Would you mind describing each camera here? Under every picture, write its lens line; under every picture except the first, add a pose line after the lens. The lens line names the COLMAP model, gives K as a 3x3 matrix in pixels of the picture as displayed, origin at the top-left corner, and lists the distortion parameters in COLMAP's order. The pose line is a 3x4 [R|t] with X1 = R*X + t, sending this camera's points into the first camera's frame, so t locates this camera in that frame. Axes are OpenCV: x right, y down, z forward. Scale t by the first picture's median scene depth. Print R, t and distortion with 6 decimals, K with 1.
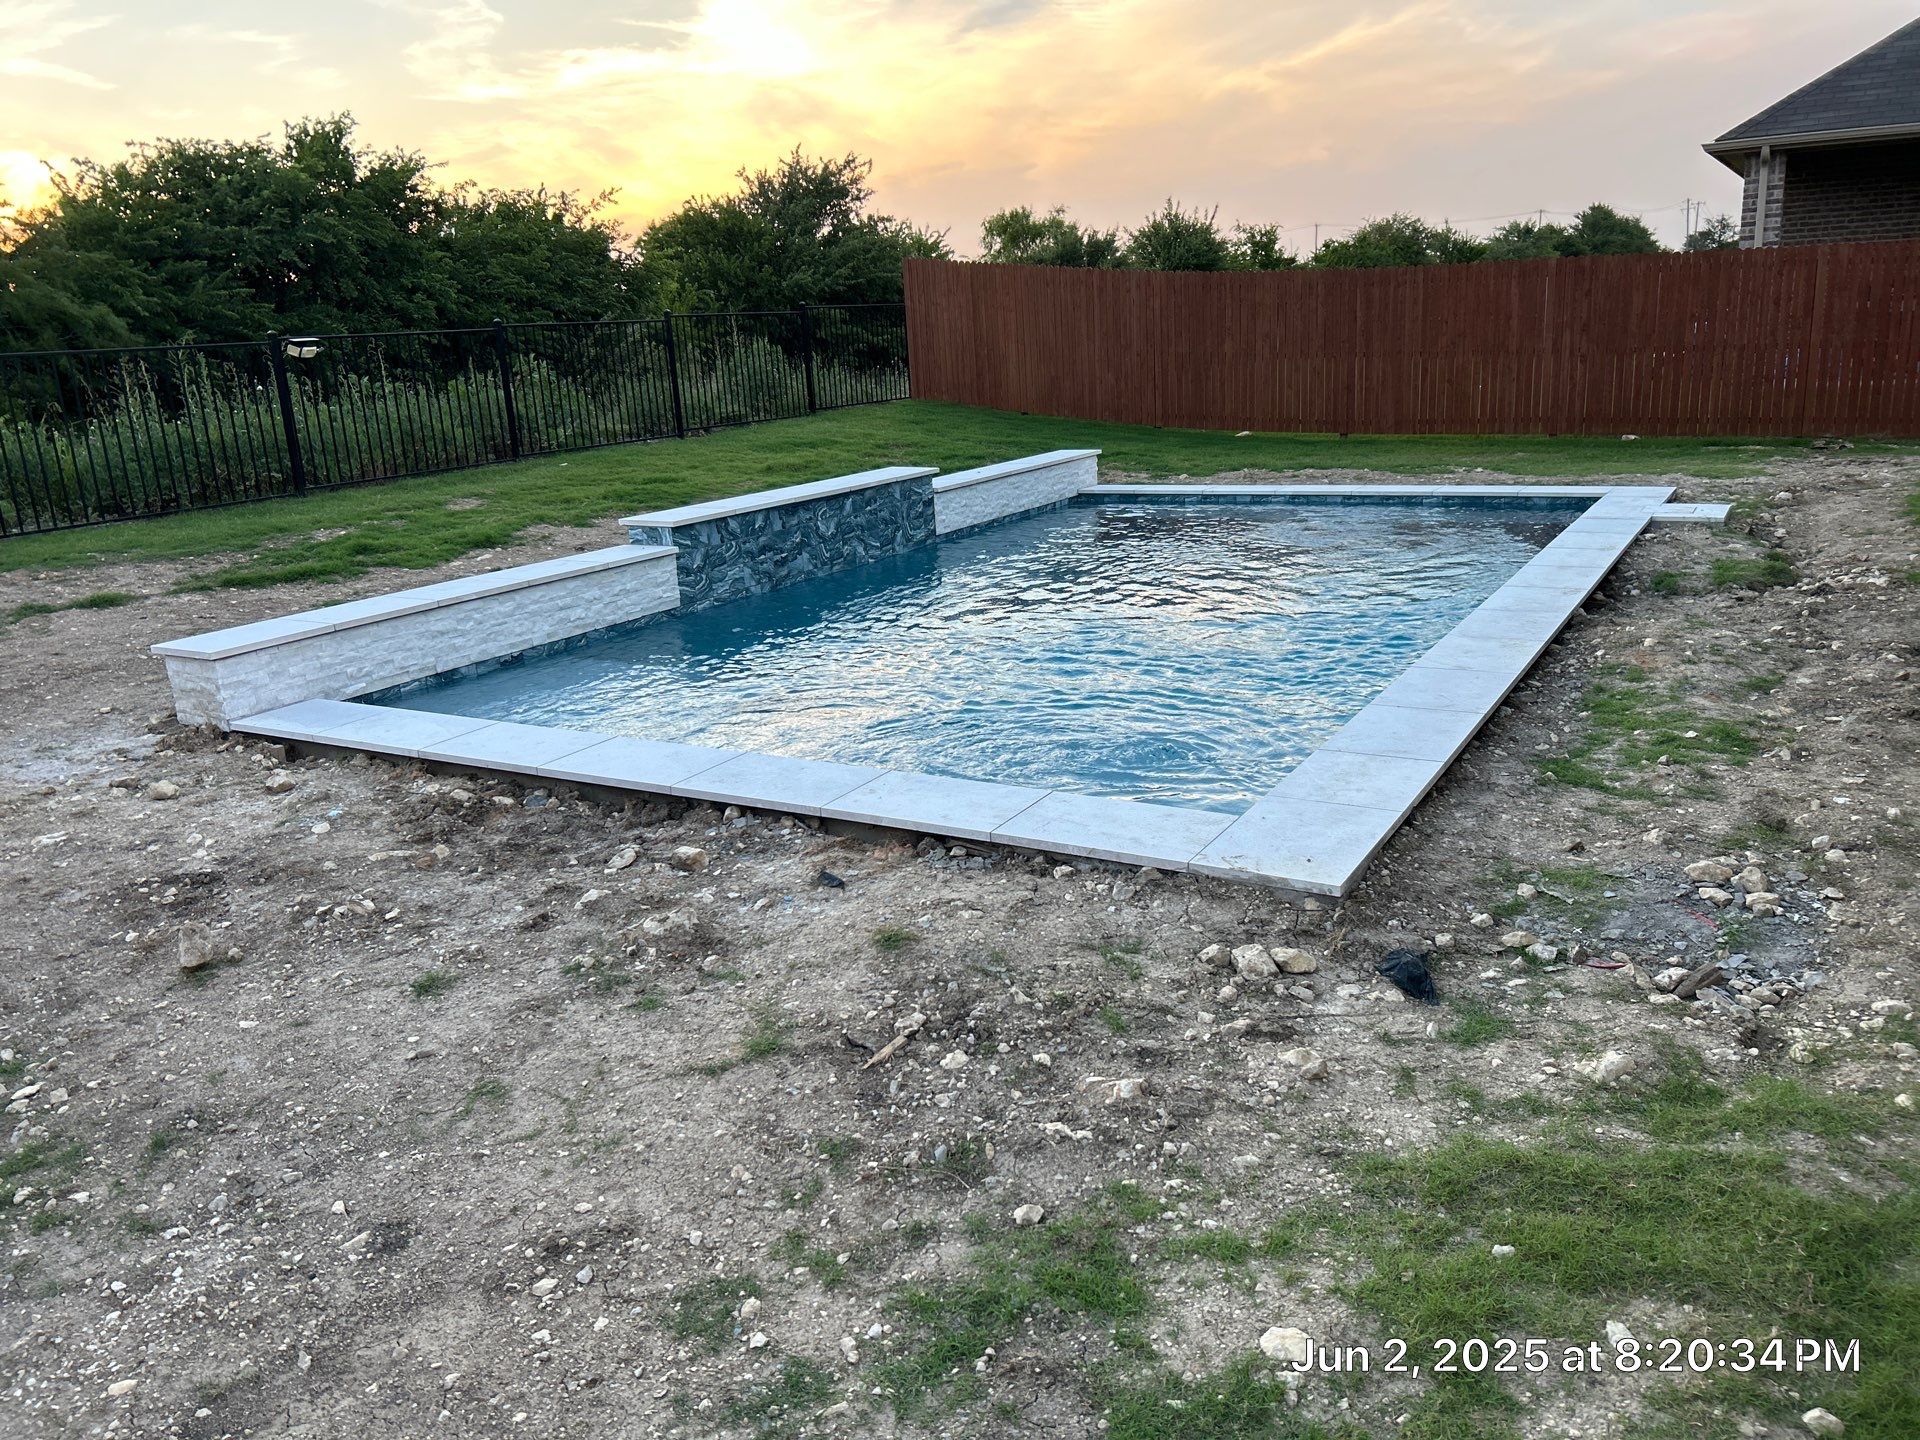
lens RADIAL K [[1475.2, 0, 960.0], [0, 1475.2, 720.0], [0, 0, 1]] dist [0.042512, -0.042388]
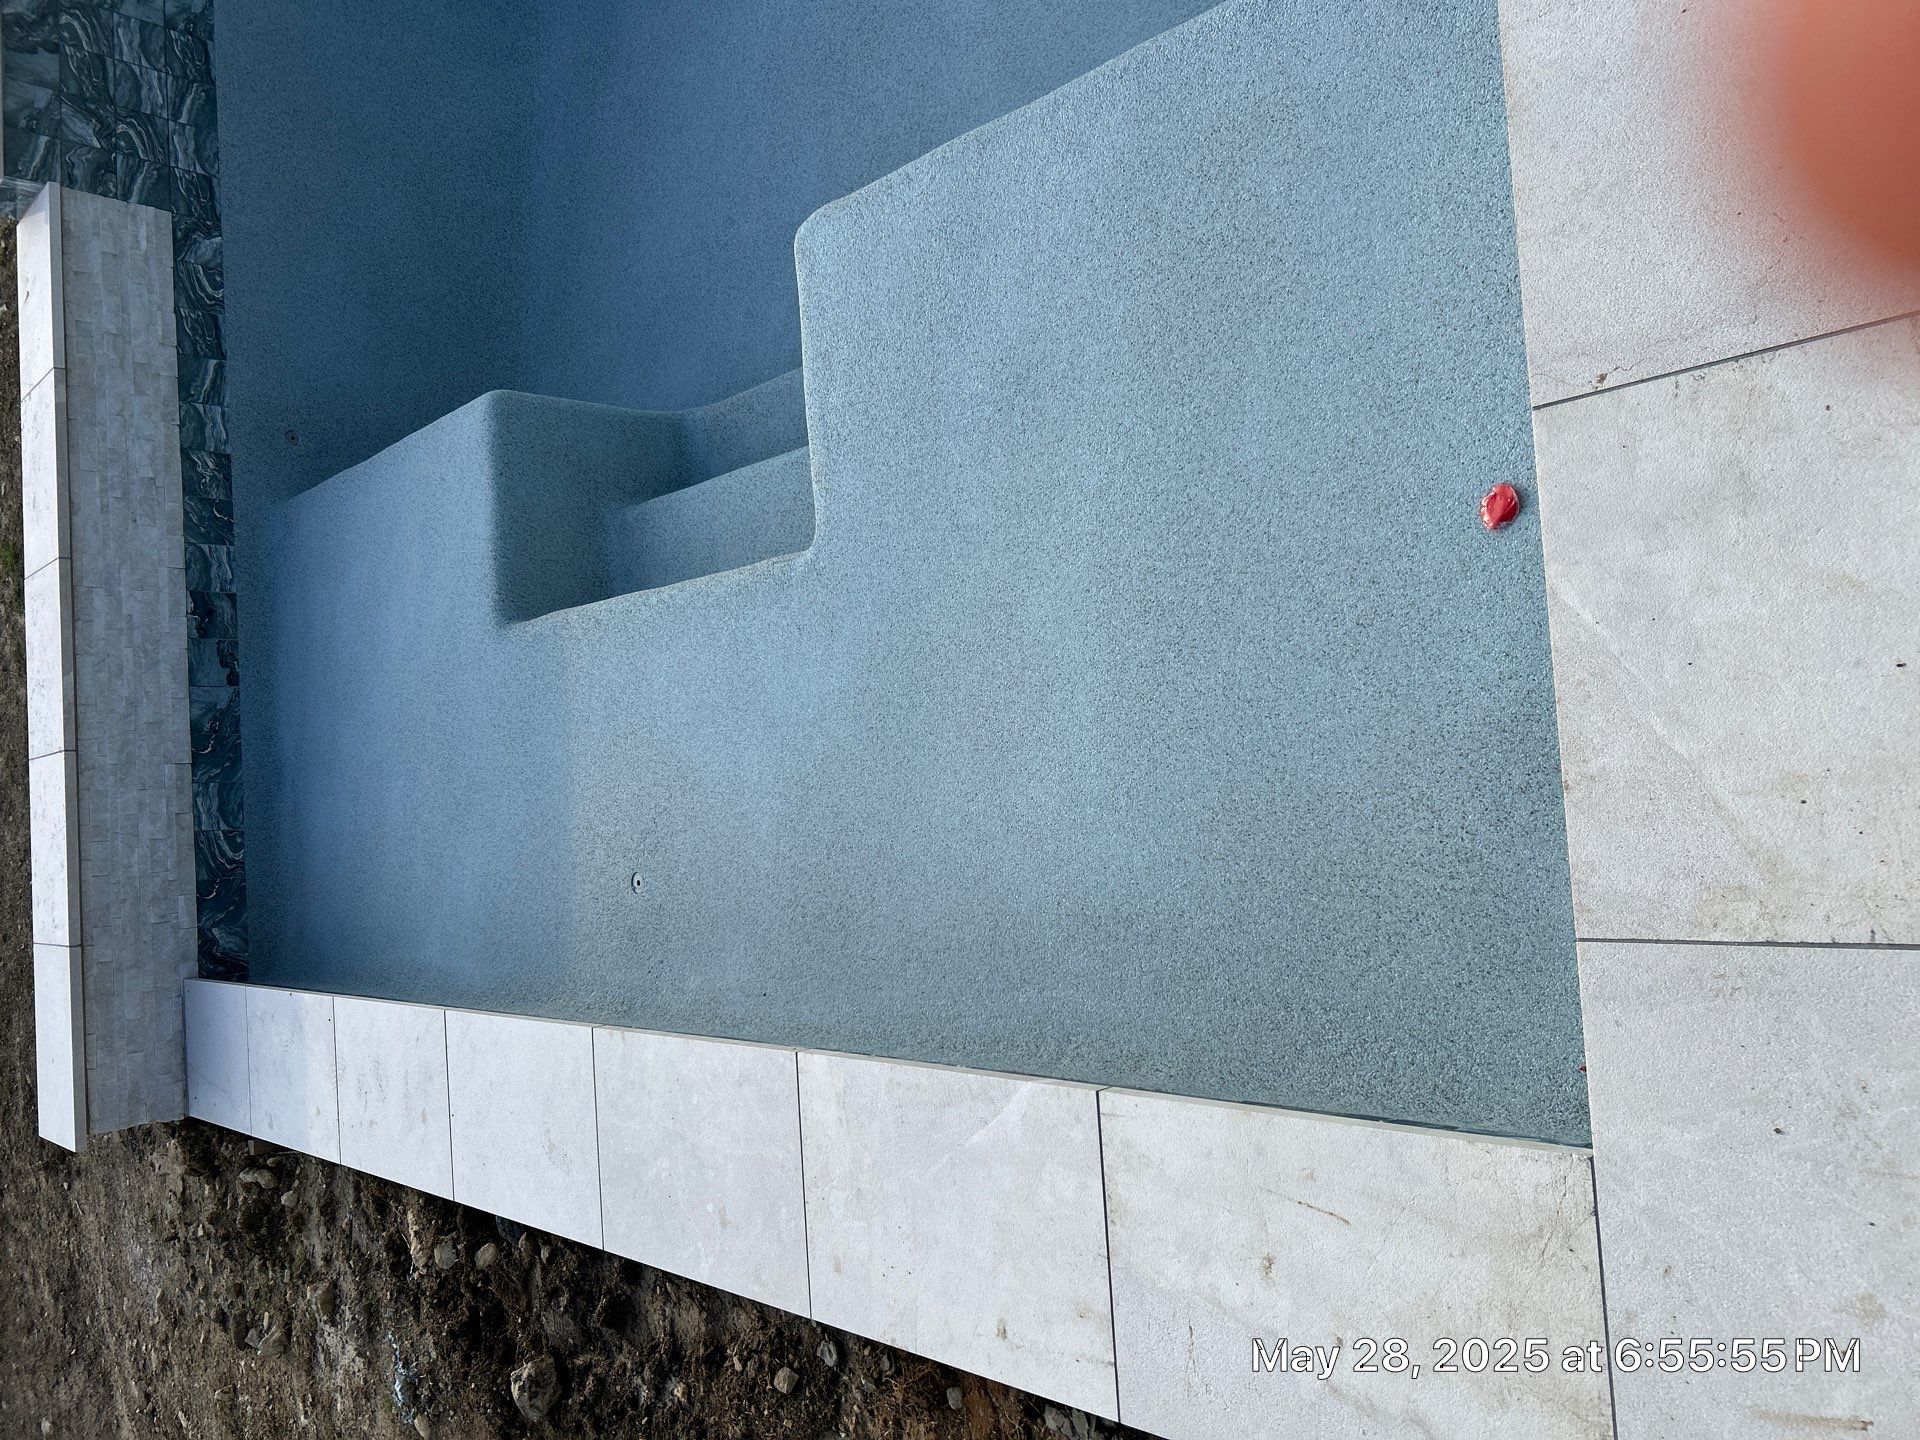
lens RADIAL K [[1475.2, 0, 960.0], [0, 1475.2, 720.0], [0, 0, 1]] dist [0.042512, -0.042388]
pose [[0.601919, -0.573922, -0.555254, 0.136816], [0.770204, 0.233601, 0.593479, -0.102733], [-0.210902, -0.784885, 0.582646, 0.362813]]
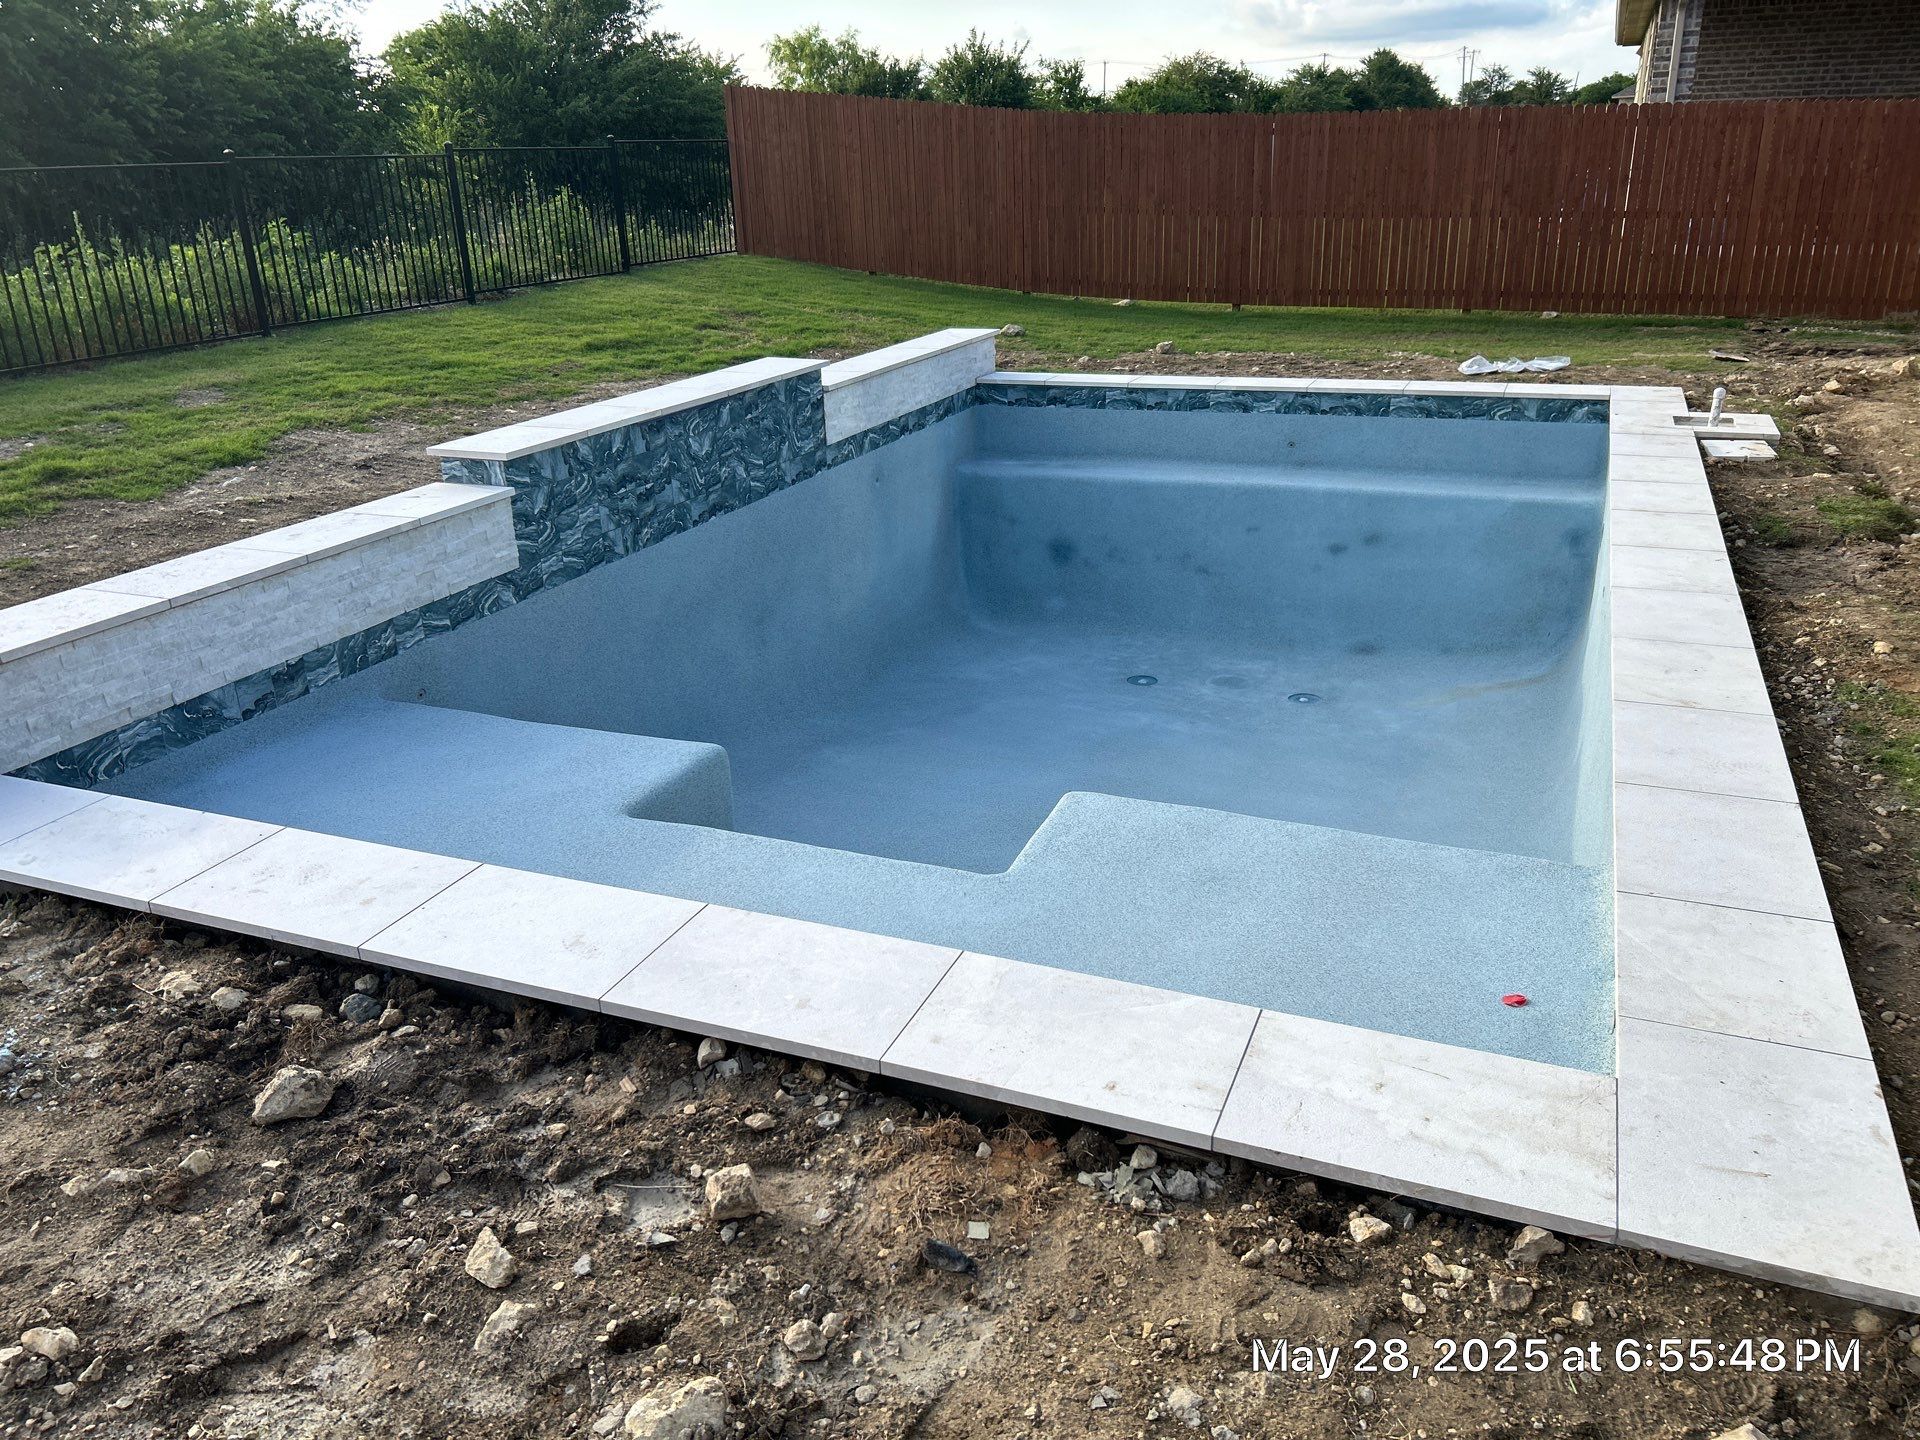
lens RADIAL K [[1457.8, 0, 945.9], [0, 1457.8, 723.6], [0, 0, 1]] dist [0.014740, -0.005426]
pose [[0.990417, -0.029065, 0.135015, -0.060364], [0.014351, 0.993971, 0.108703, -0.057611], [-0.137361, -0.105723, 0.984863, 0.186930]]
